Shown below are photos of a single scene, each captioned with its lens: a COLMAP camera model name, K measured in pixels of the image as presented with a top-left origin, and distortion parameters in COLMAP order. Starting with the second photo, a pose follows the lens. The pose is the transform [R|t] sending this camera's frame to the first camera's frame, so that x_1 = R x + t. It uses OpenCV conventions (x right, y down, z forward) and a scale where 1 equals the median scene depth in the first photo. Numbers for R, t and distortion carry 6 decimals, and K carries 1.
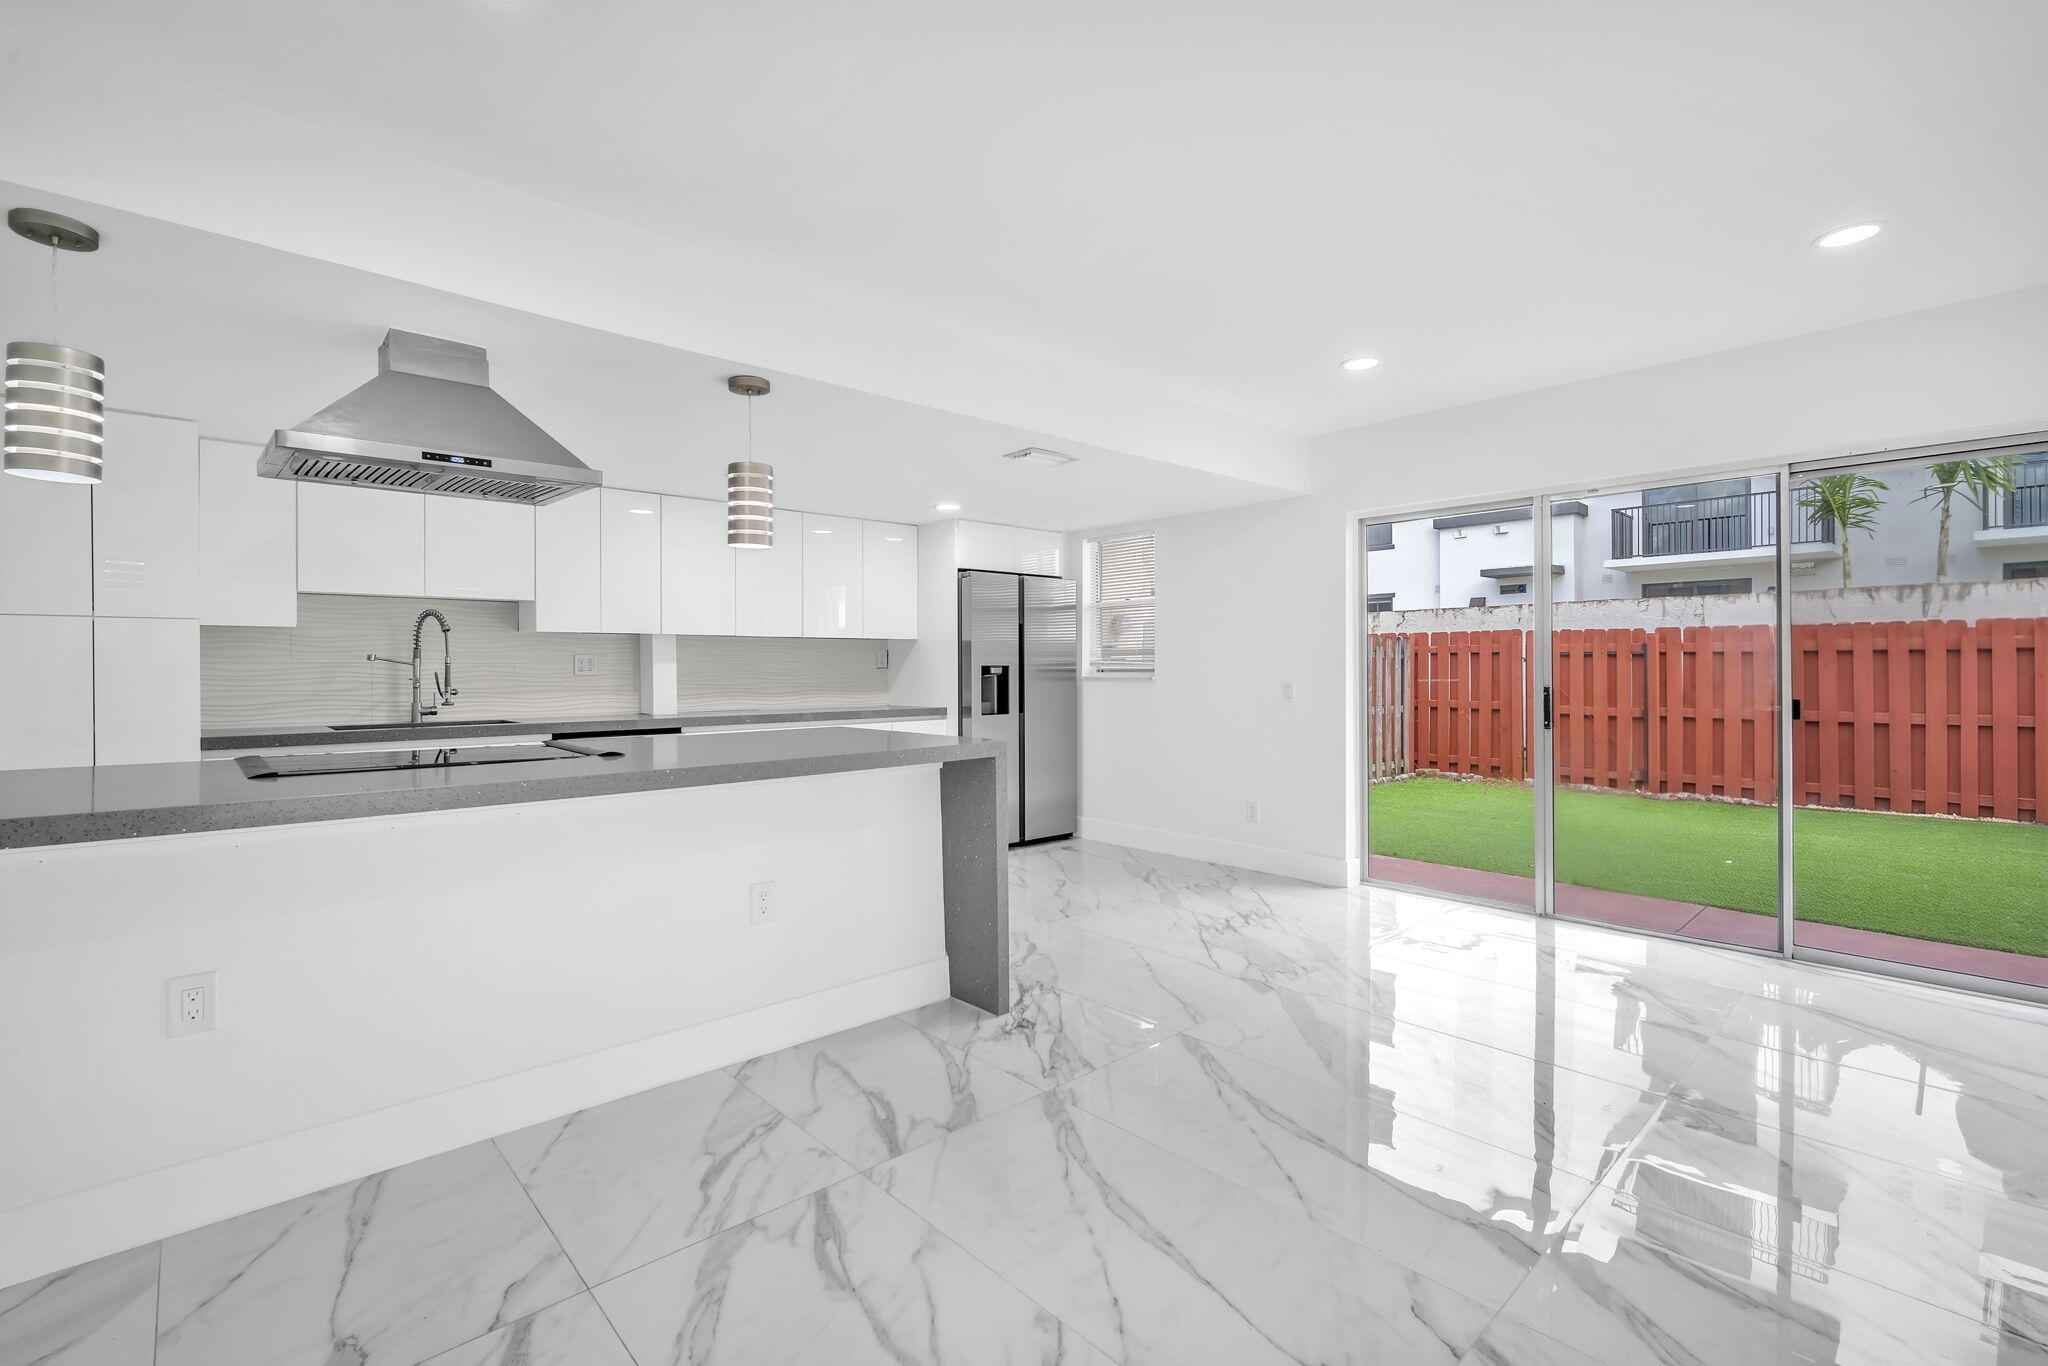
lens RADIAL K [[888.6, 0, 1011.0], [0, 888.6, 666.6], [0, 0, 1]] dist [-0.010589, 0.003127]
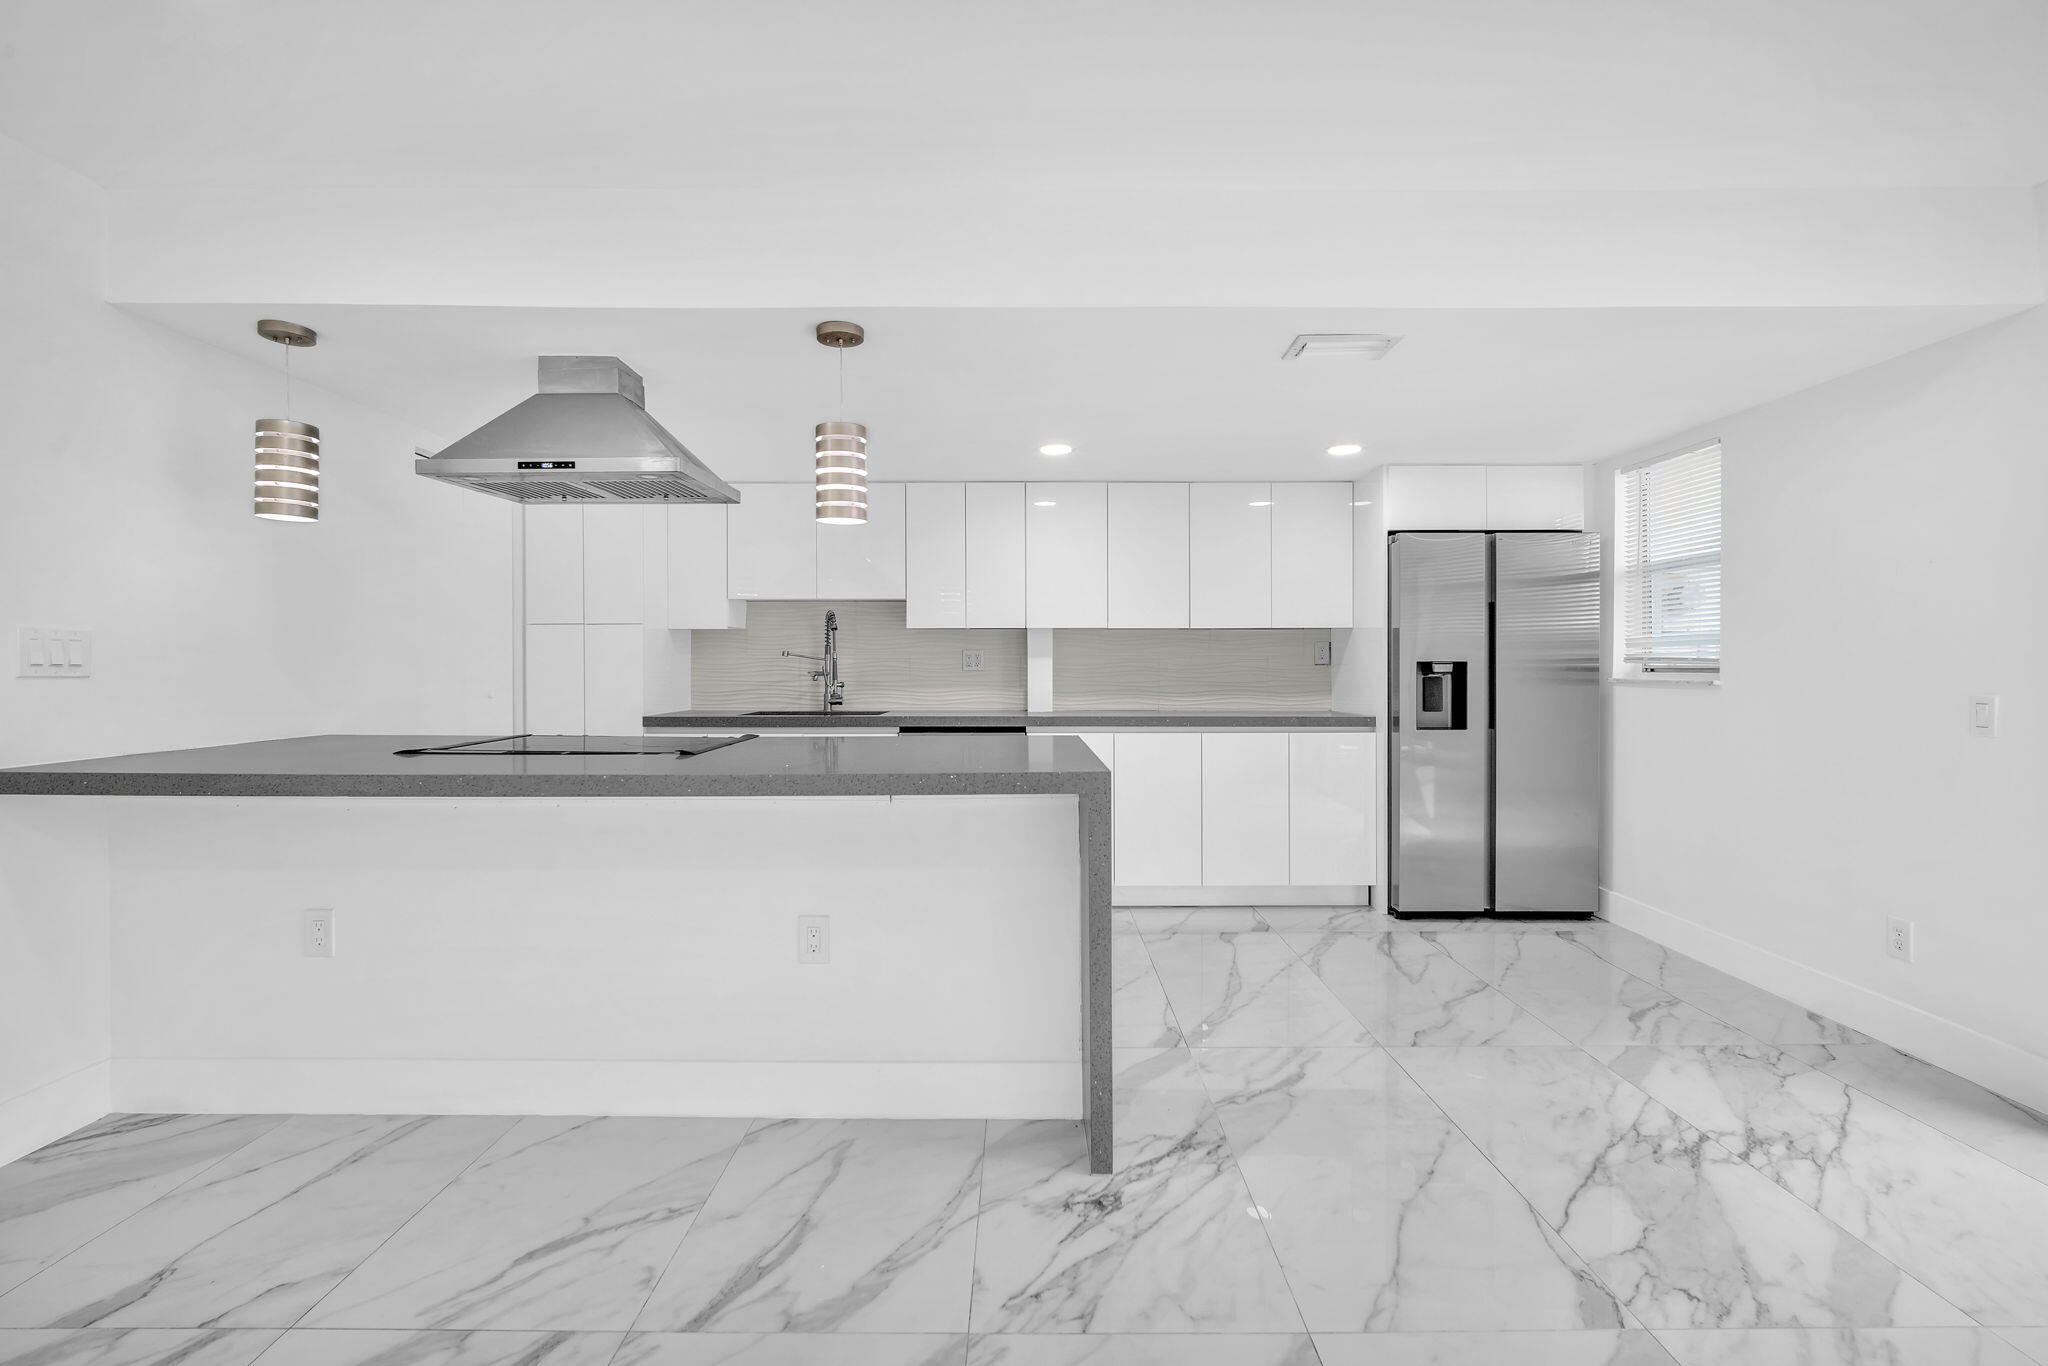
lens RADIAL K [[888.6, 0, 1029.8], [0, 888.6, 670.4], [0, 0, 1]] dist [-0.010589, 0.003127]
pose [[0.748530, 0.006371, -0.663071, 0.407791], [-0.001410, 0.999967, 0.008017, 0.001642], [0.663100, -0.005066, 0.748514, 0.469896]]
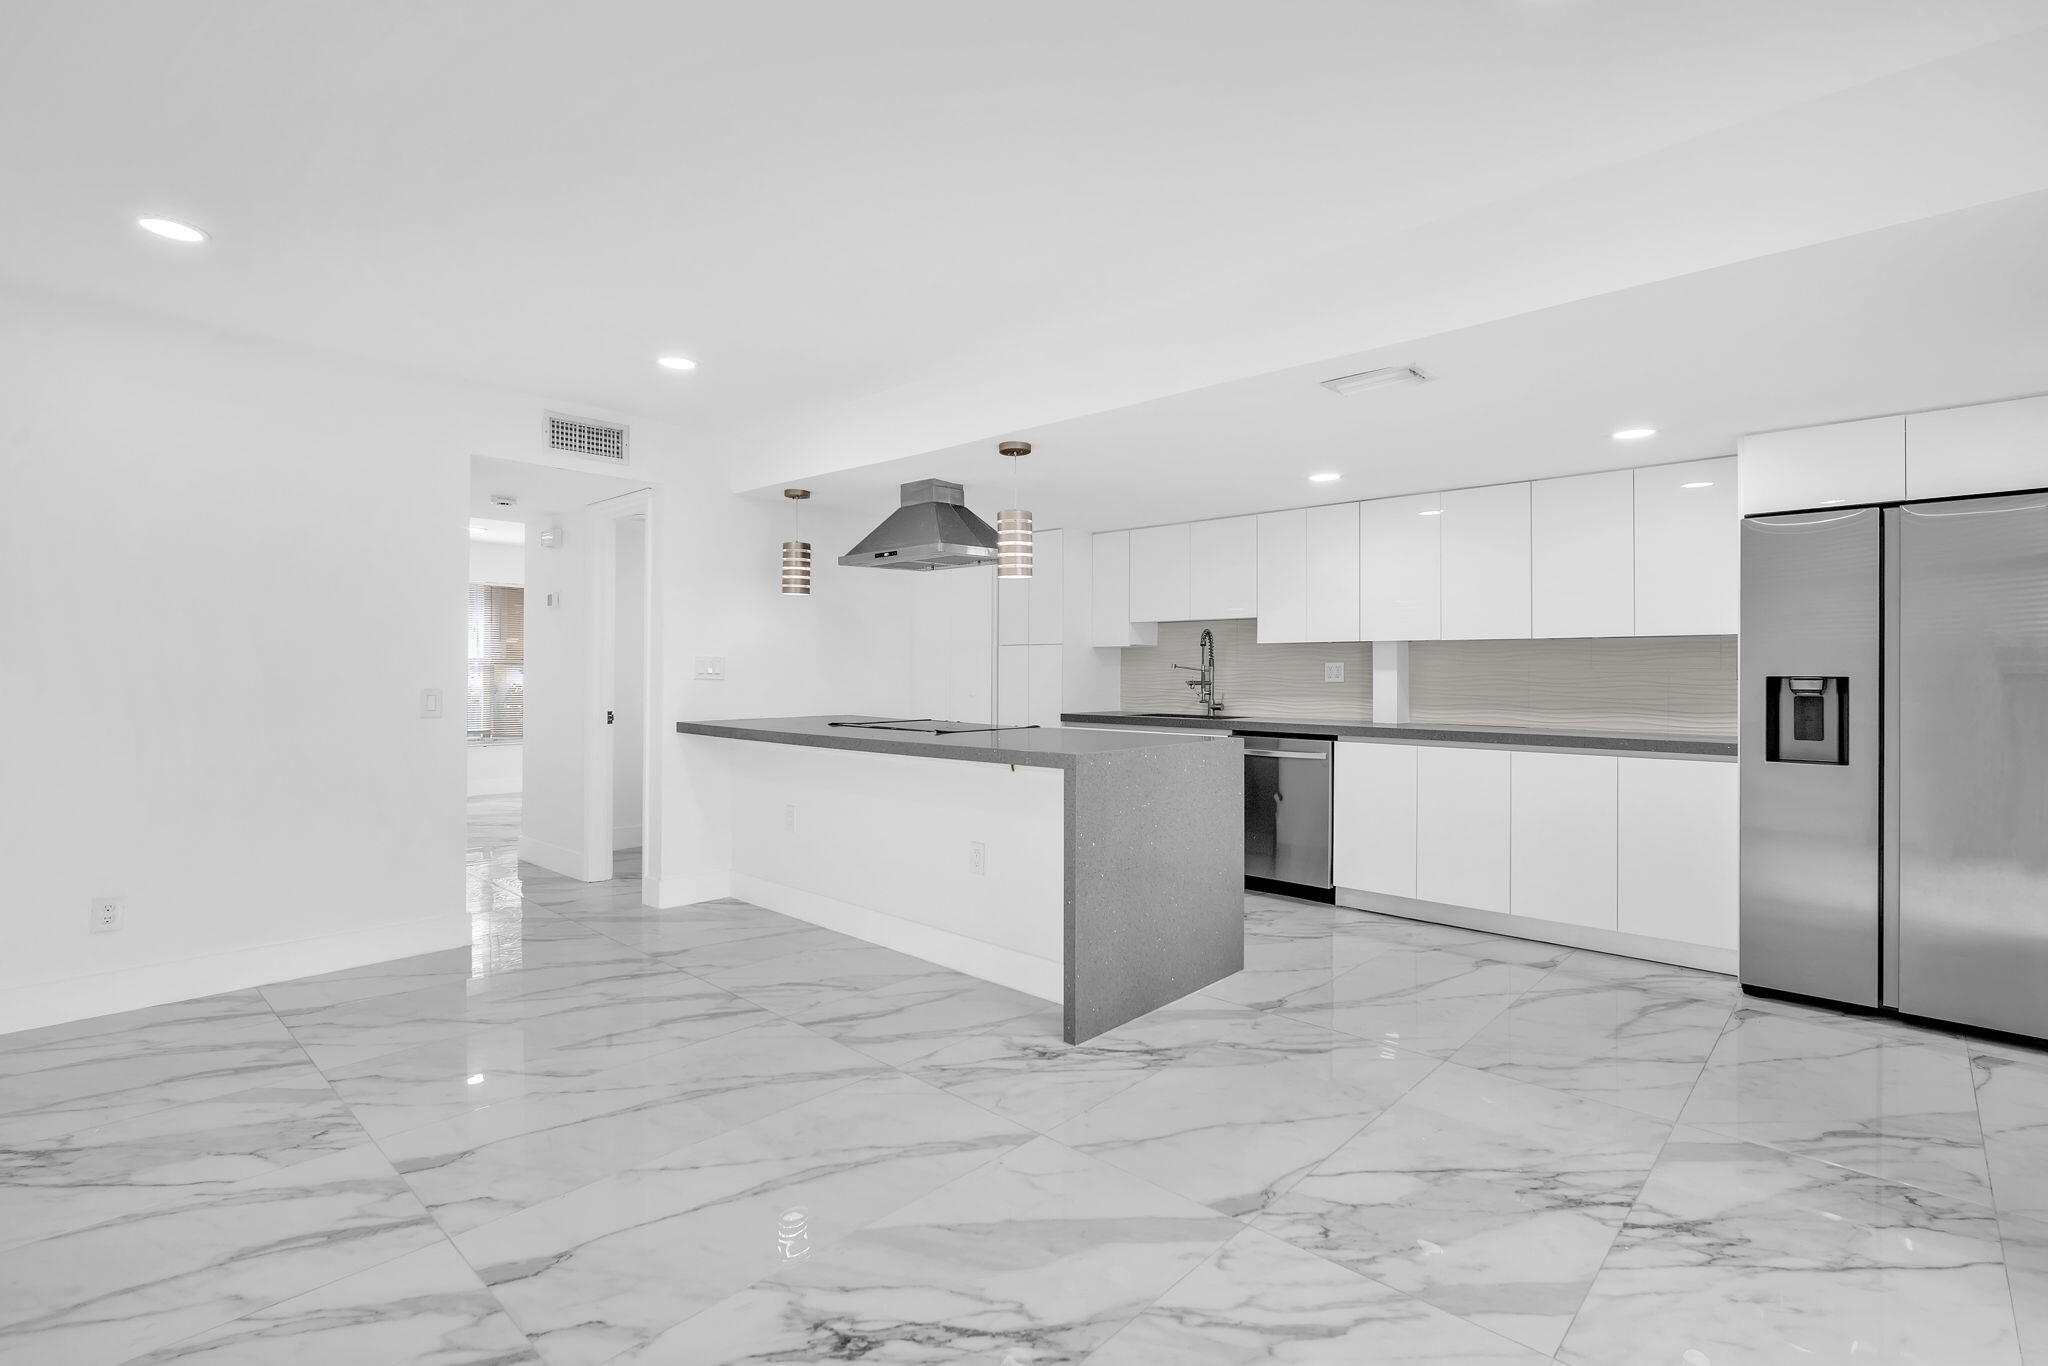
lens RADIAL K [[913.8, 0, 1031.8], [0, 913.8, 673.2], [0, 0, 1]] dist [-0.004133, 0.000336]
pose [[0.117237, 0.003666, -0.993097, 0.975625], [-0.003826, 0.999987, 0.003239, -0.005488], [0.993097, 0.003419, 0.117250, 0.866665]]
